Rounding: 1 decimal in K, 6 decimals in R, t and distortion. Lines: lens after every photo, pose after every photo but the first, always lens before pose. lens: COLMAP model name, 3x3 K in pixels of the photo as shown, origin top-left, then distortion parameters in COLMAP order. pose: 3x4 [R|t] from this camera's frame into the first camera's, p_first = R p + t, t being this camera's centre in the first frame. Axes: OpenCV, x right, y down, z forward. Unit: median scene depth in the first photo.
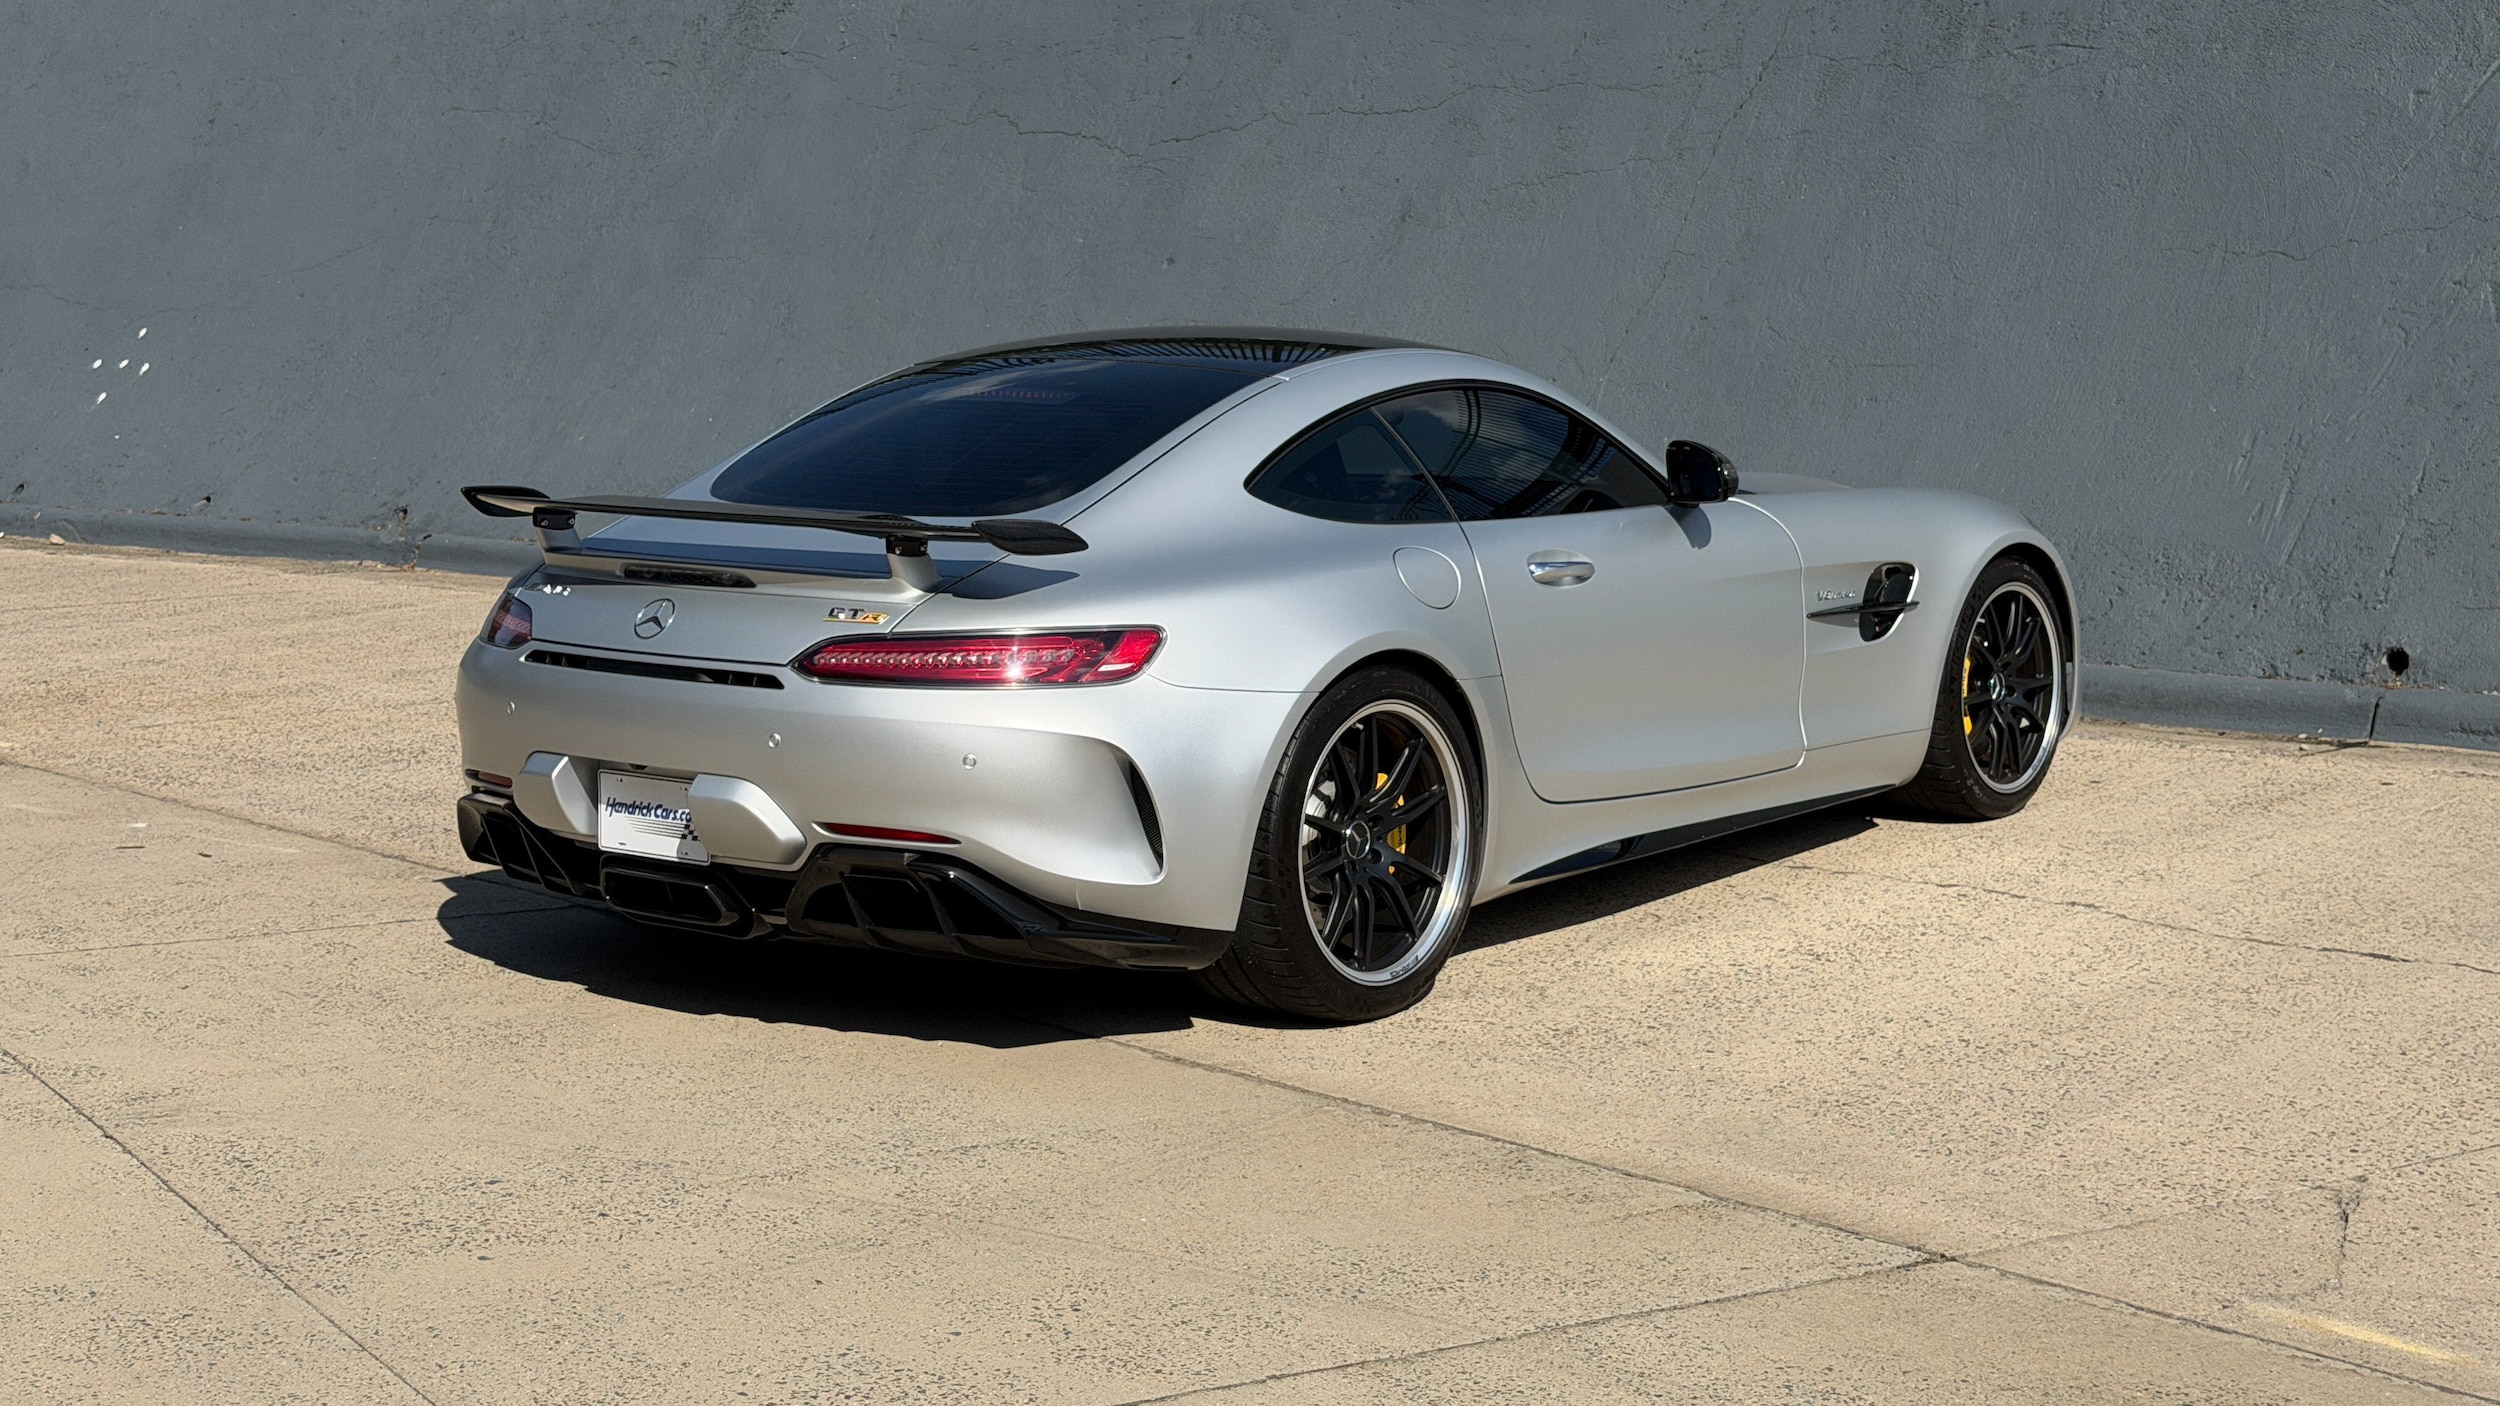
lens RADIAL K [[3261.3, 0, 1252.4], [0, 3261.3, 706.5], [0, 0, 1]] dist [0.107377, 0.000000]
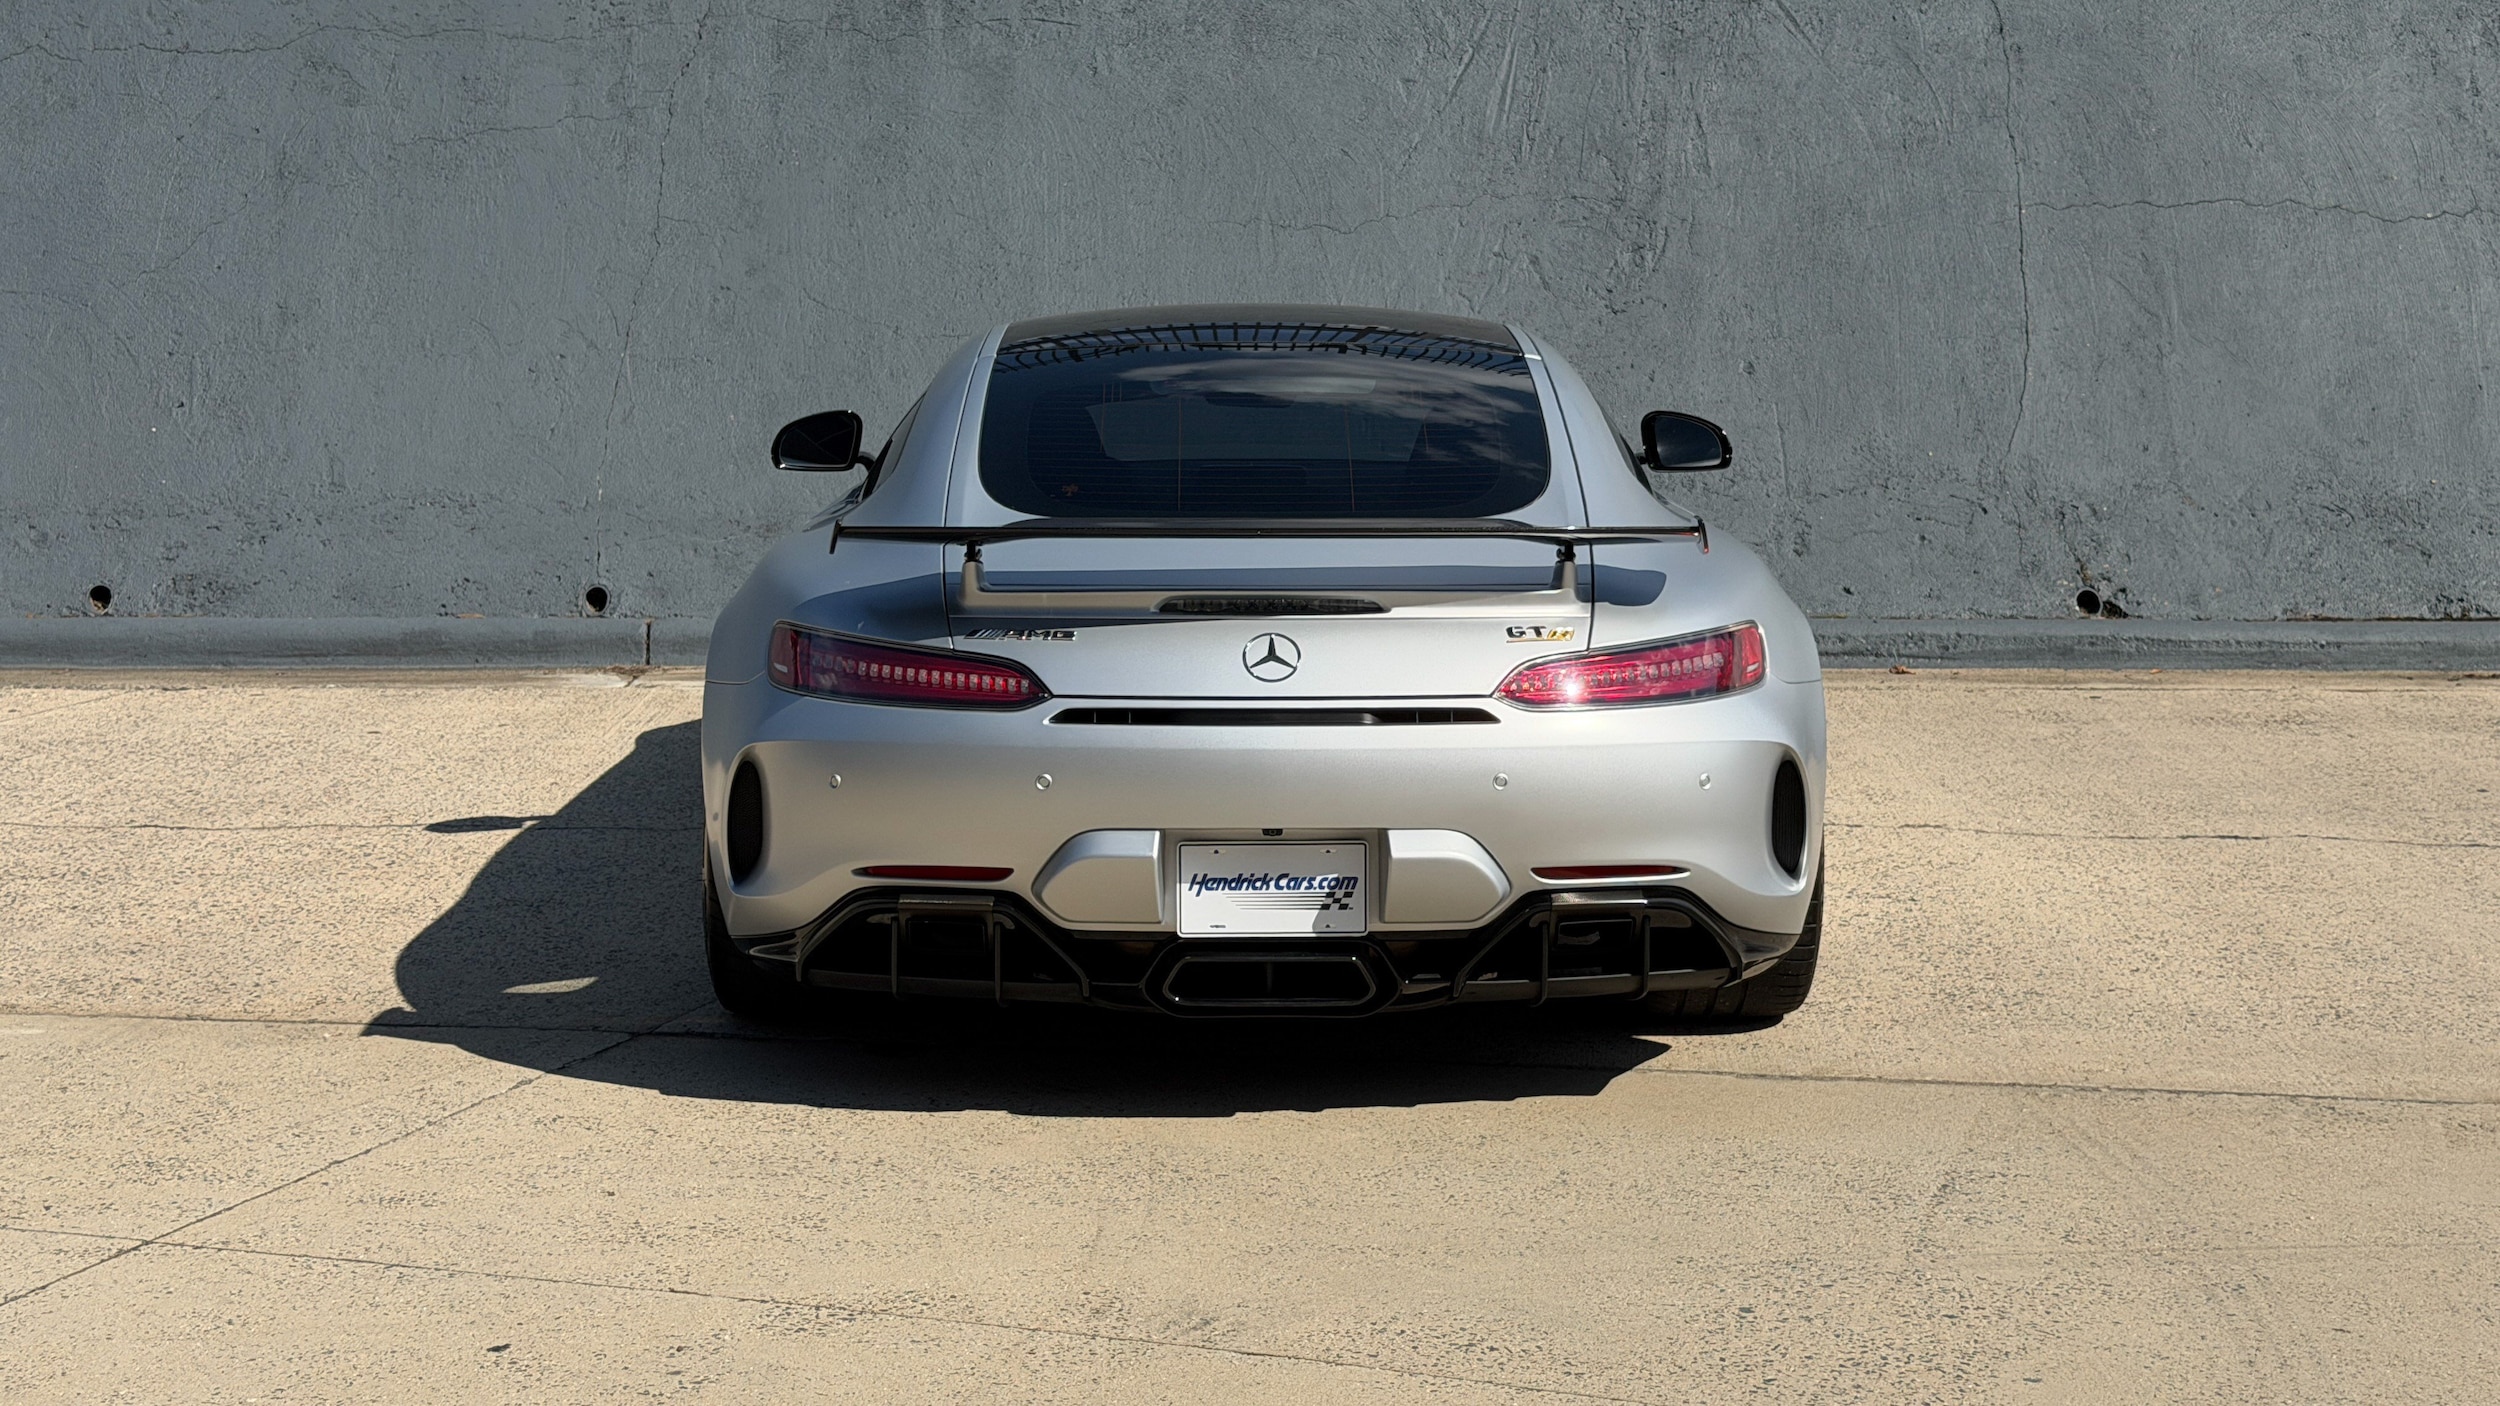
lens RADIAL K [[3261.3, 0, 1251.6], [0, 3261.3, 697.5], [0, 0, 1]] dist [0.107377, 0.000000]
pose [[0.791882, -0.086061, 0.604579, -0.694680], [0.080581, 0.996089, 0.036246, -0.047239], [-0.605334, 0.020015, 0.795720, 0.322268]]
